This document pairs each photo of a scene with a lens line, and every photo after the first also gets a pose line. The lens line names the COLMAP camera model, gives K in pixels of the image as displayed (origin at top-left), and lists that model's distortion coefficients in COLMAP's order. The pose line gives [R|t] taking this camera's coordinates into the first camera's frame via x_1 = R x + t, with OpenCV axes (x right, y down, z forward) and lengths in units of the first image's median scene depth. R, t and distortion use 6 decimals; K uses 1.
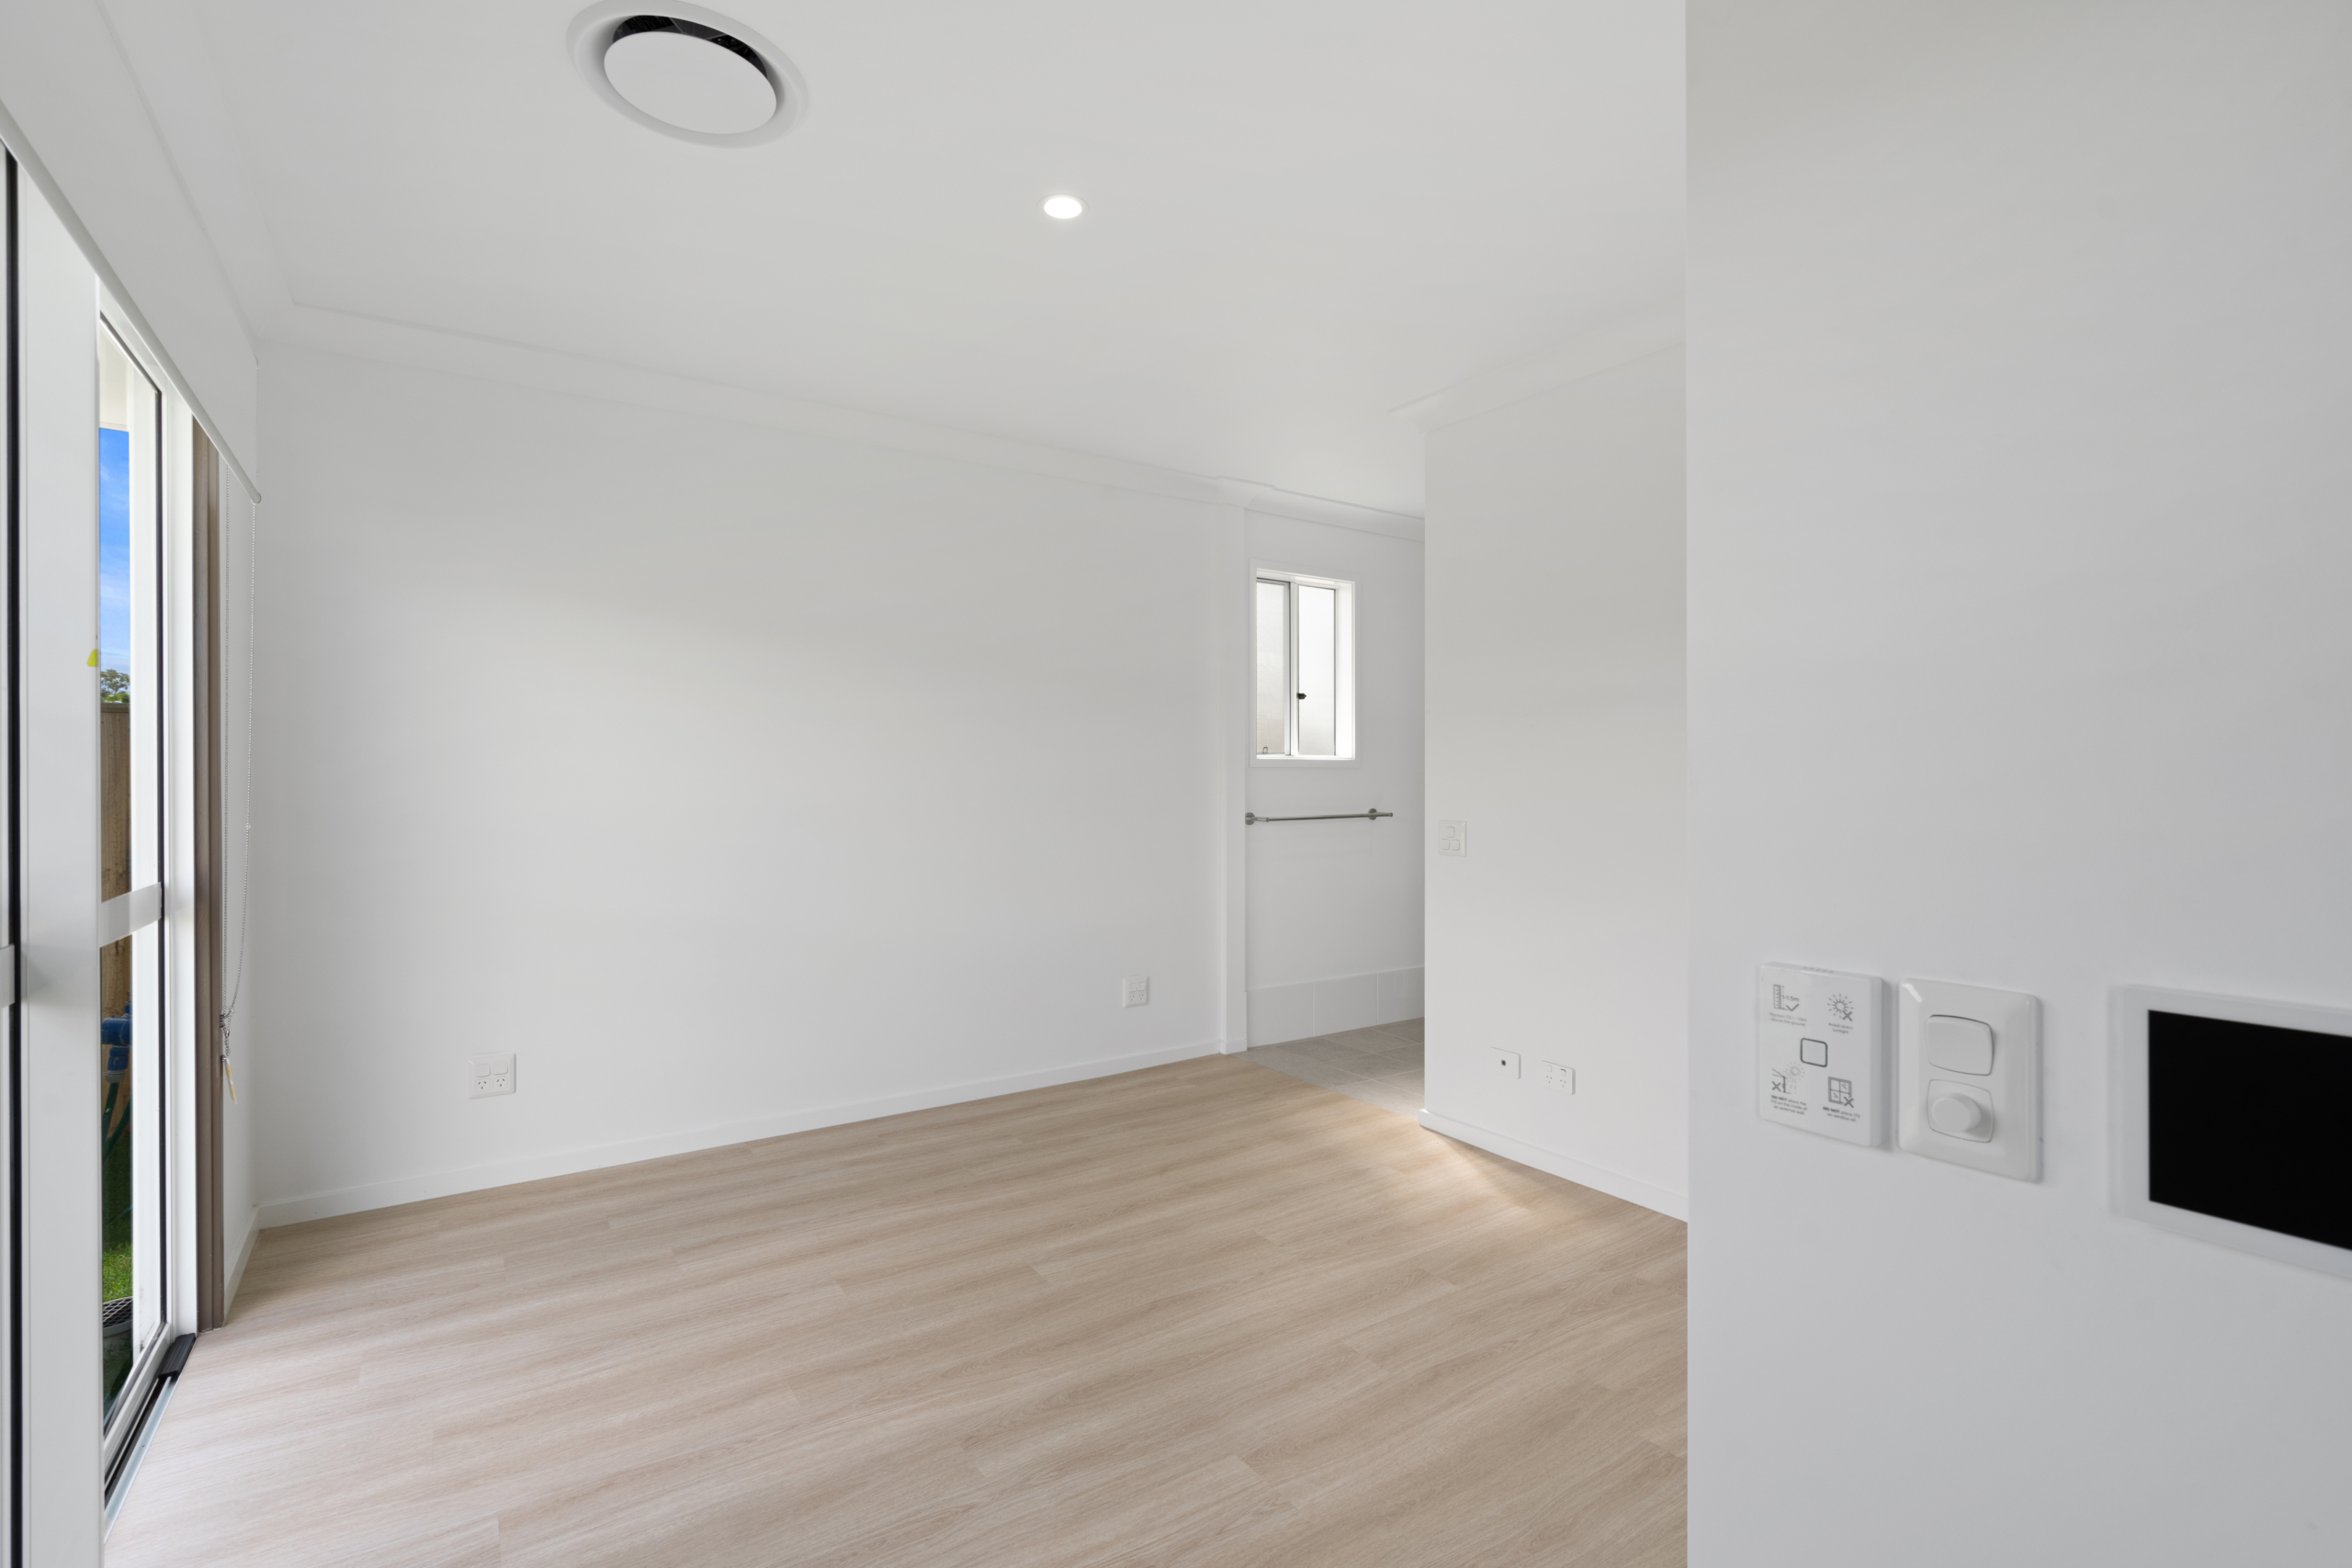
lens RADIAL K [[1073.7, 0, 1151.9], [0, 1073.7, 776.8], [0, 0, 1]] dist [-0.001207, 0.001091]
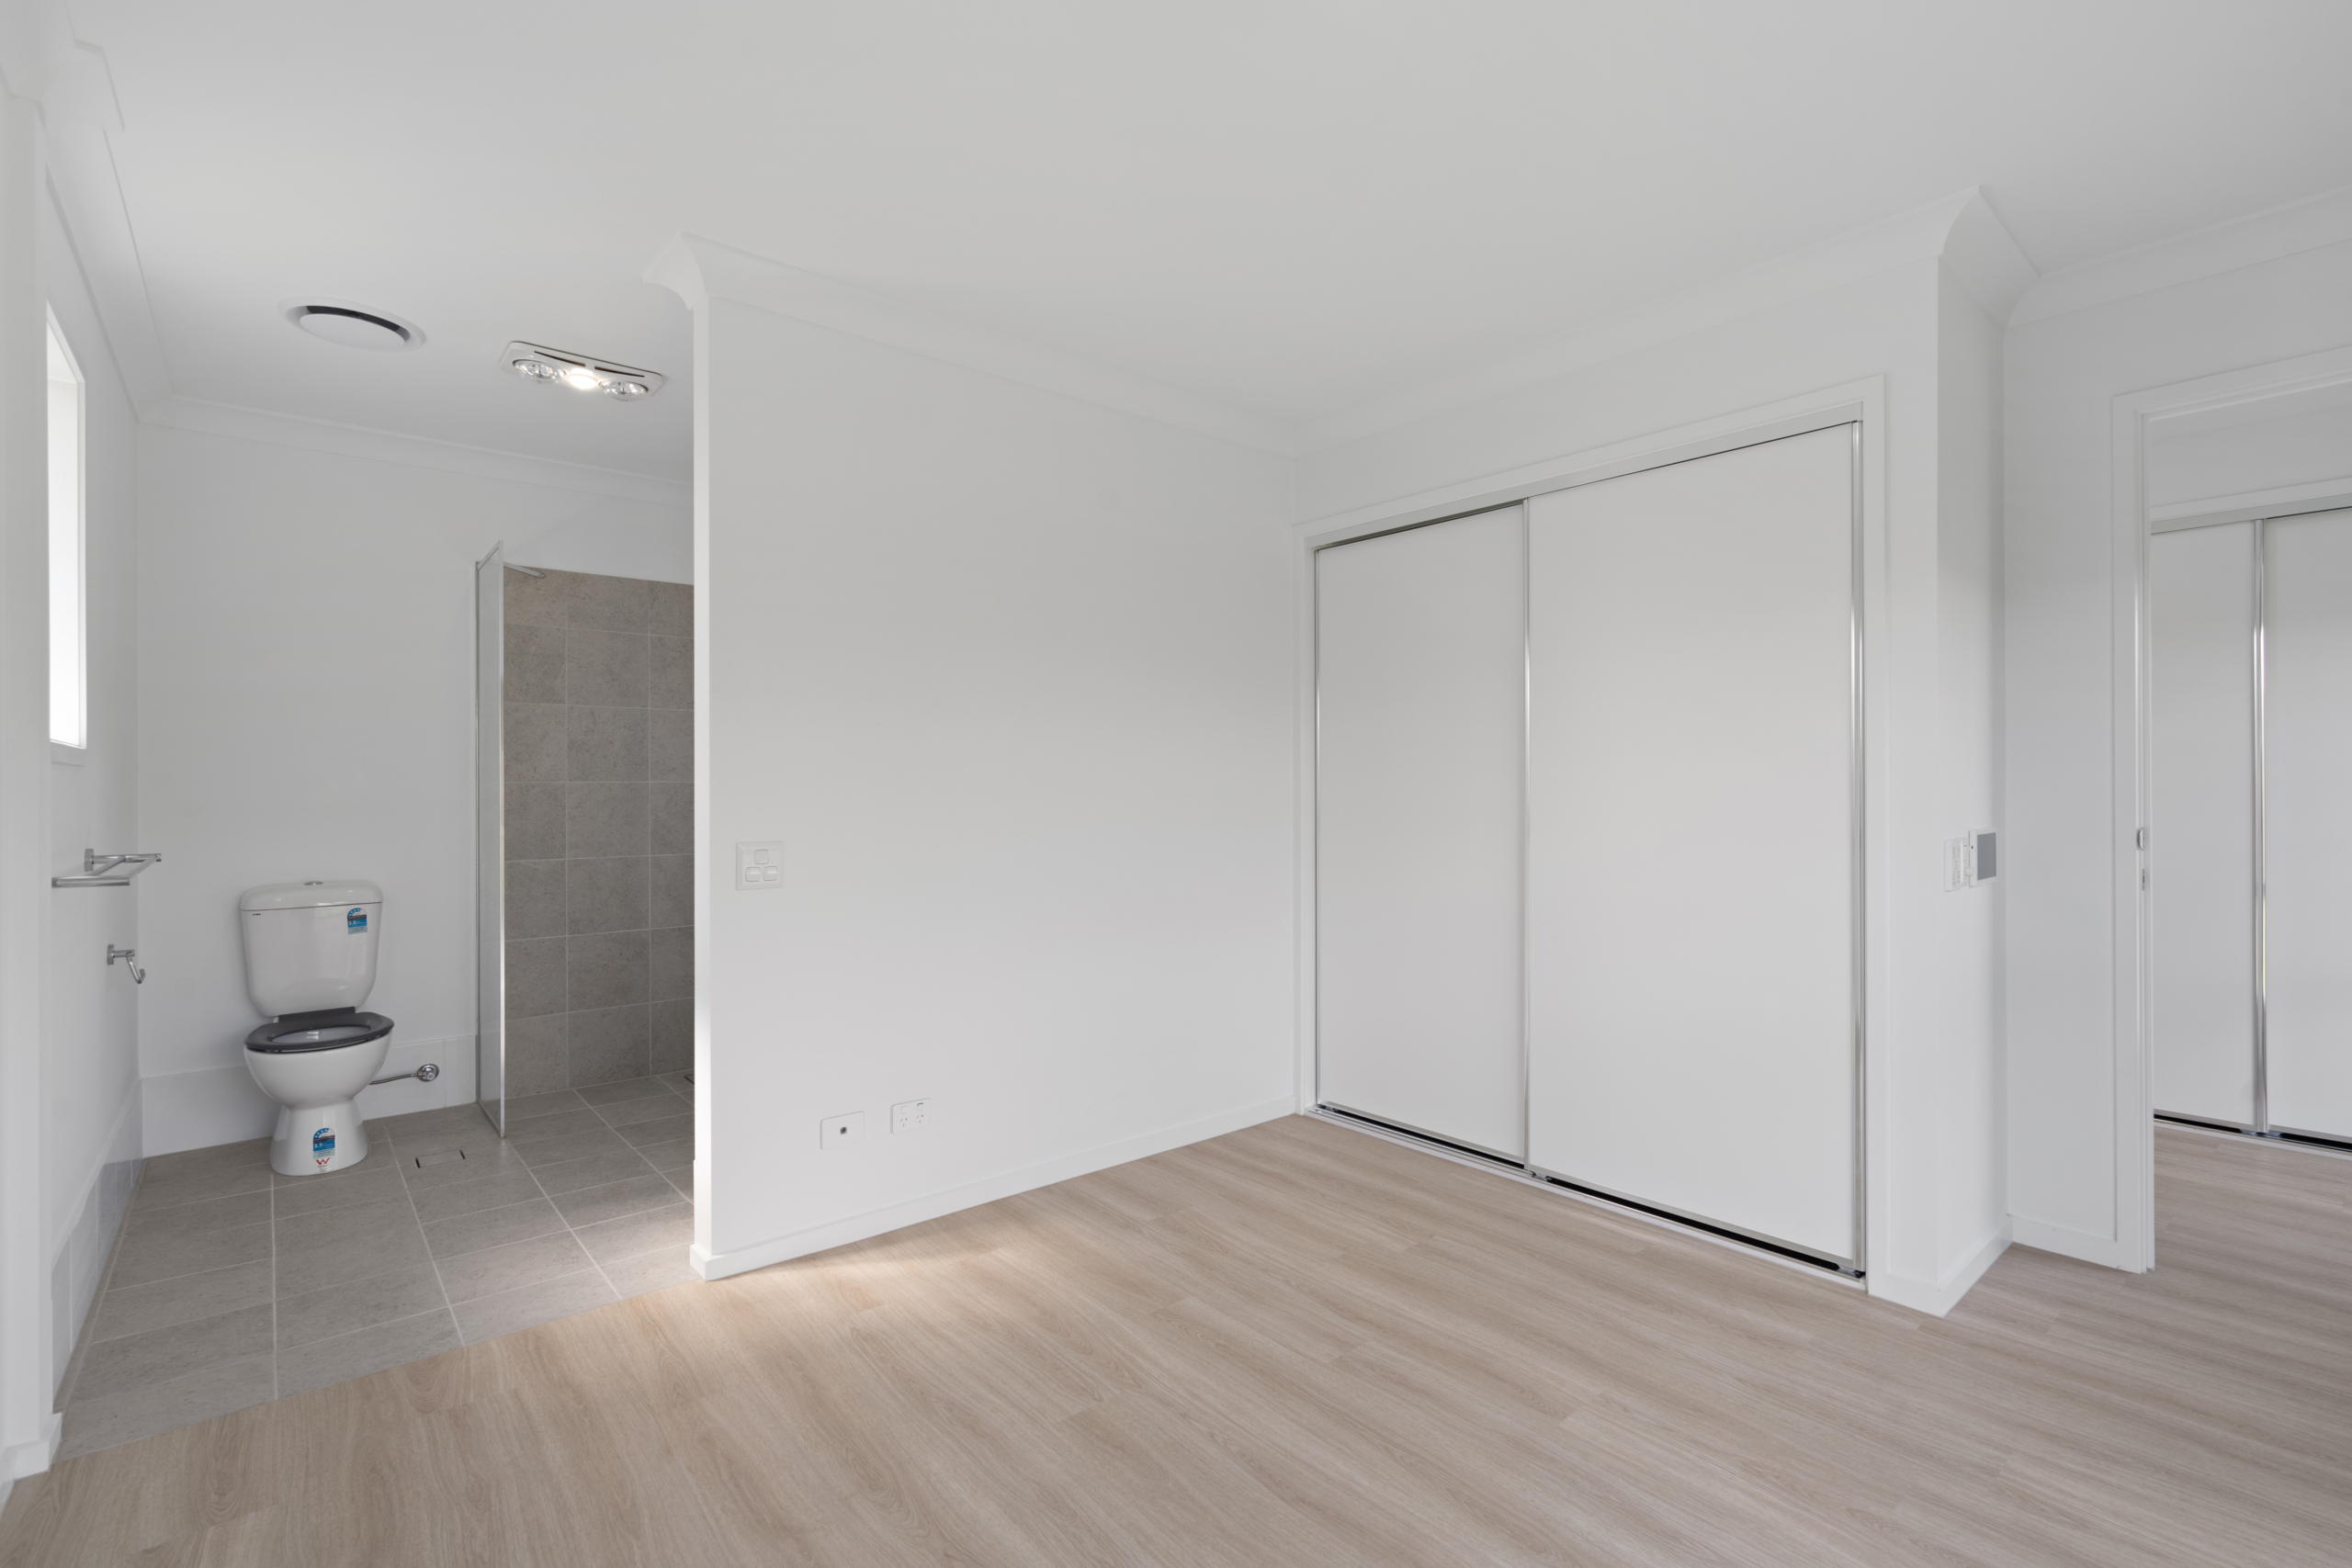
lens RADIAL K [[1073.7, 0, 1173.6], [0, 1073.7, 759.5], [0, 0, 1]] dist [-0.001207, 0.001091]
pose [[-0.130630, 0.027637, 0.991046, -0.754652], [0.001531, 0.999616, -0.027674, 0.010473], [-0.991430, -0.002097, -0.130622, 1.228975]]
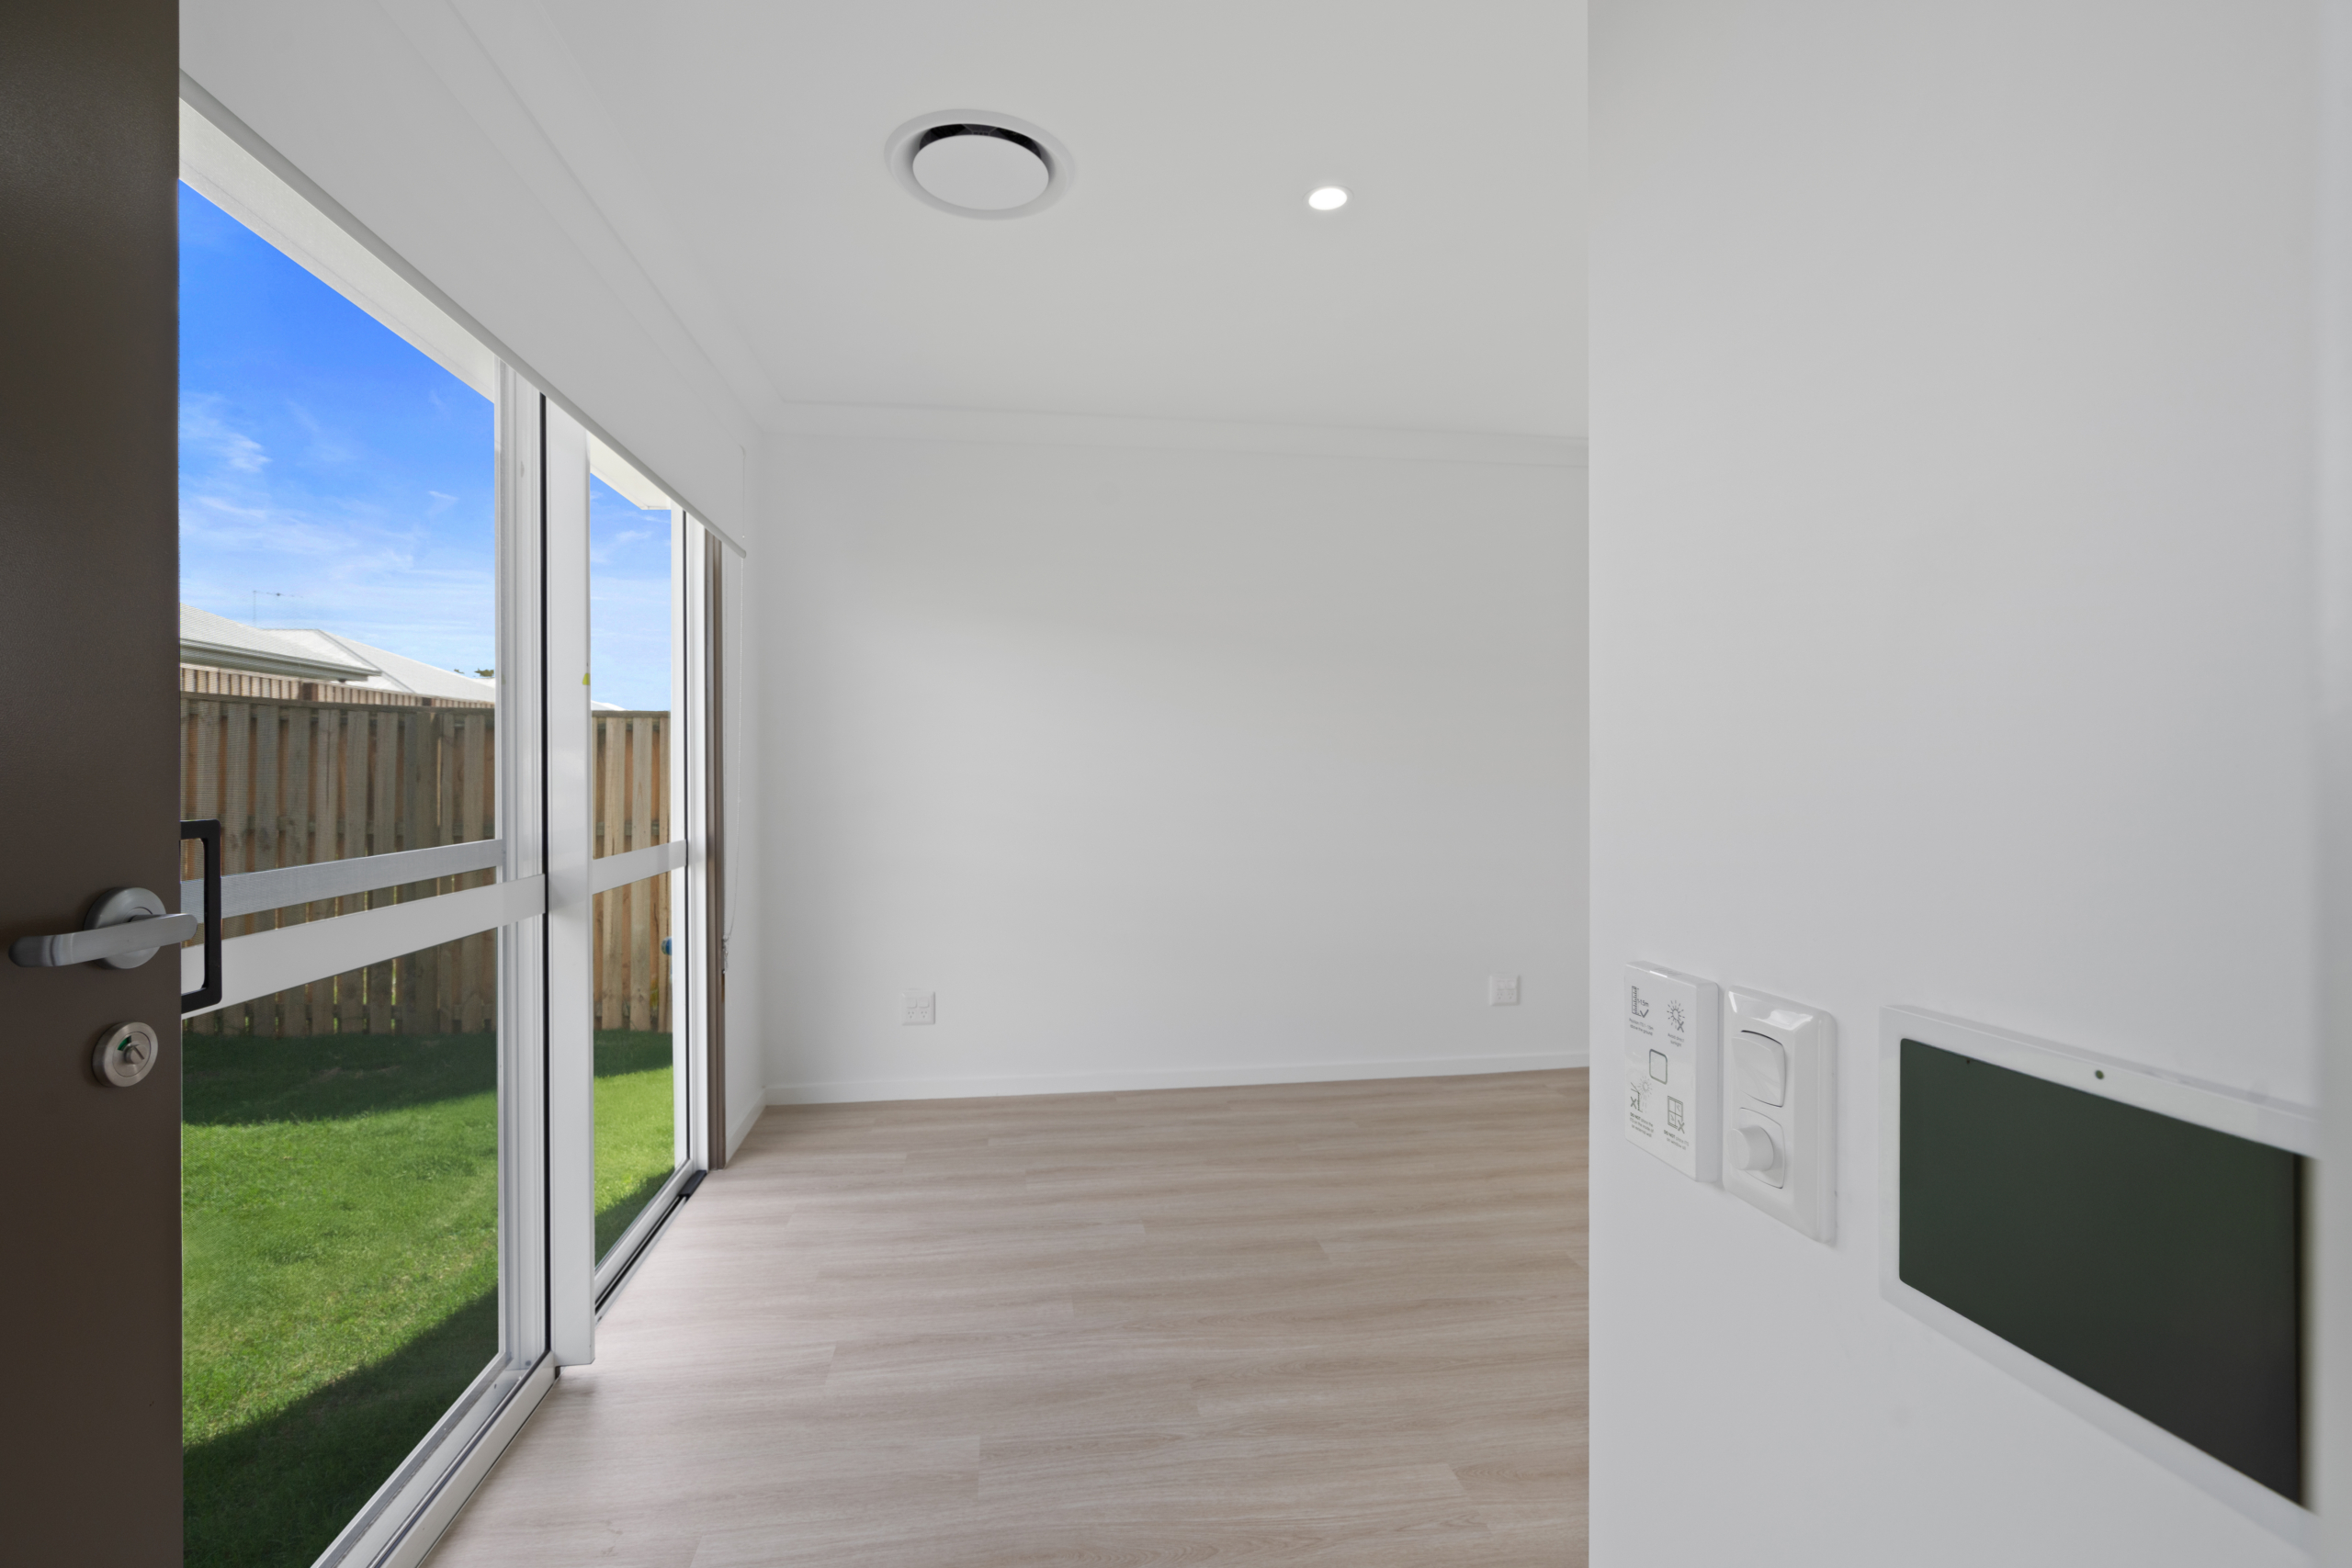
lens RADIAL K [[1073.7, 0, 1140.7], [0, 1073.7, 775.0], [0, 0, 1]] dist [-0.001207, 0.001091]
pose [[0.900619, 0.003201, -0.434597, 0.200689], [0.000279, 0.999968, 0.007943, 0.004969], [0.434609, -0.007274, 0.900590, 0.013866]]
